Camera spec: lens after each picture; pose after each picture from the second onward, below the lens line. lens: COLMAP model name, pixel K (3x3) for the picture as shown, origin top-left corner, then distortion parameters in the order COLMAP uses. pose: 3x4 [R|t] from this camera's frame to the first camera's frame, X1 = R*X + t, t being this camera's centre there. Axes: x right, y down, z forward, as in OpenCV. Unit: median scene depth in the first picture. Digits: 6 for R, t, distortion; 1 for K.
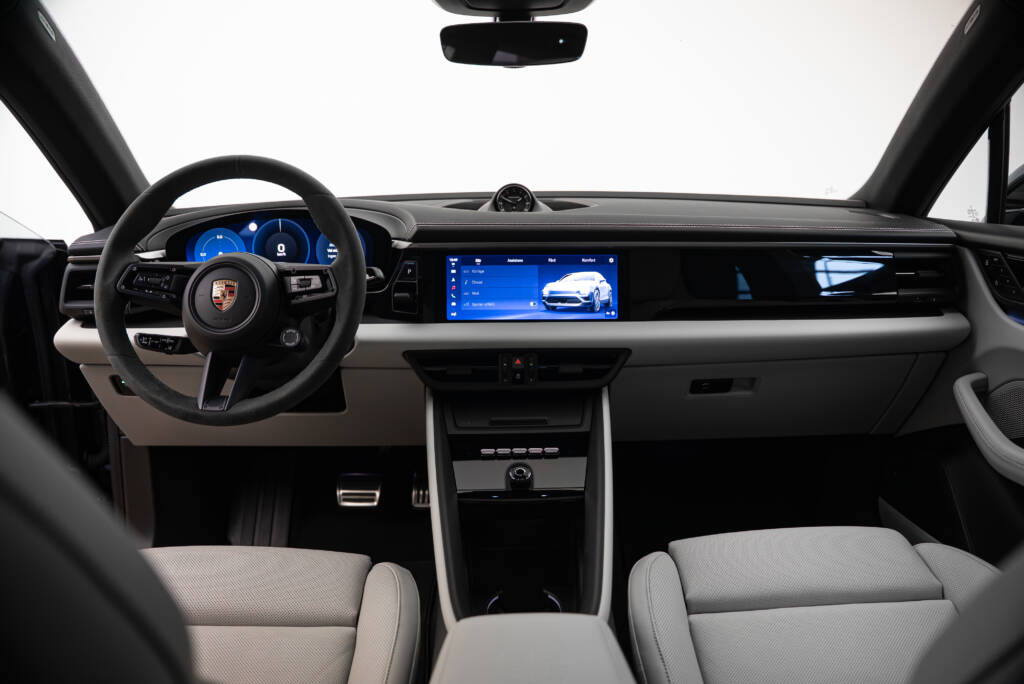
lens RADIAL K [[681.8, 0, 512.0], [0, 681.8, 342.0], [0, 0, 1]] dist [-0.191630, 0.123631]
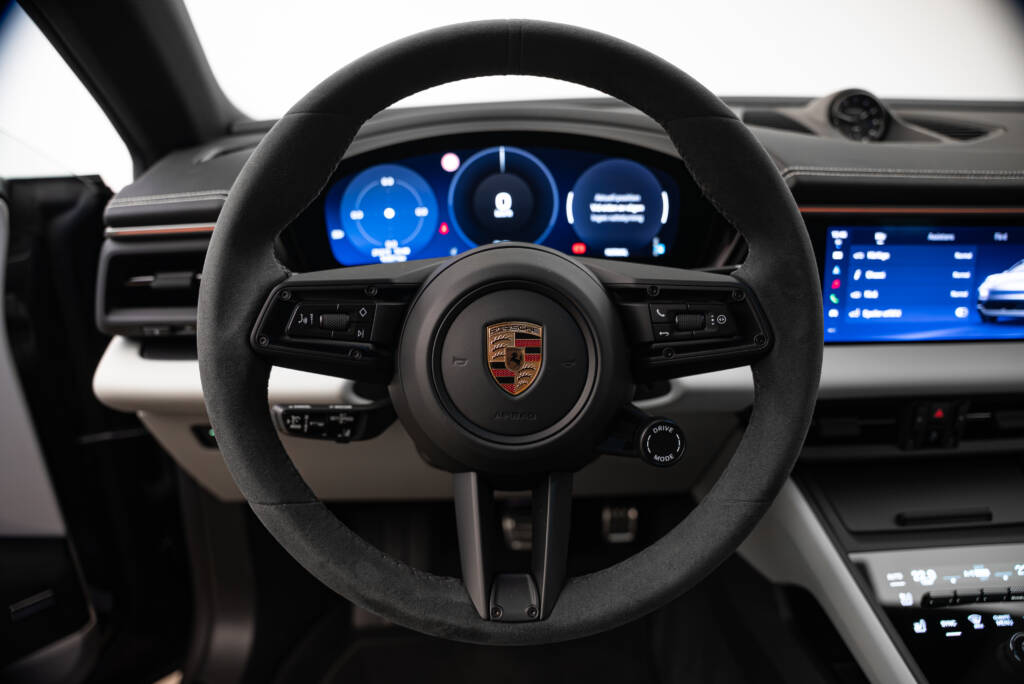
lens RADIAL K [[681.8, 0, 512.0], [0, 681.8, 342.0], [0, 0, 1]] dist [-0.191630, 0.123631]
pose [[0.999947, -0.008569, -0.005651, -0.352437], [0.009384, 0.986266, 0.164898, -0.124800], [0.004160, -0.164943, 0.986294, 0.455871]]
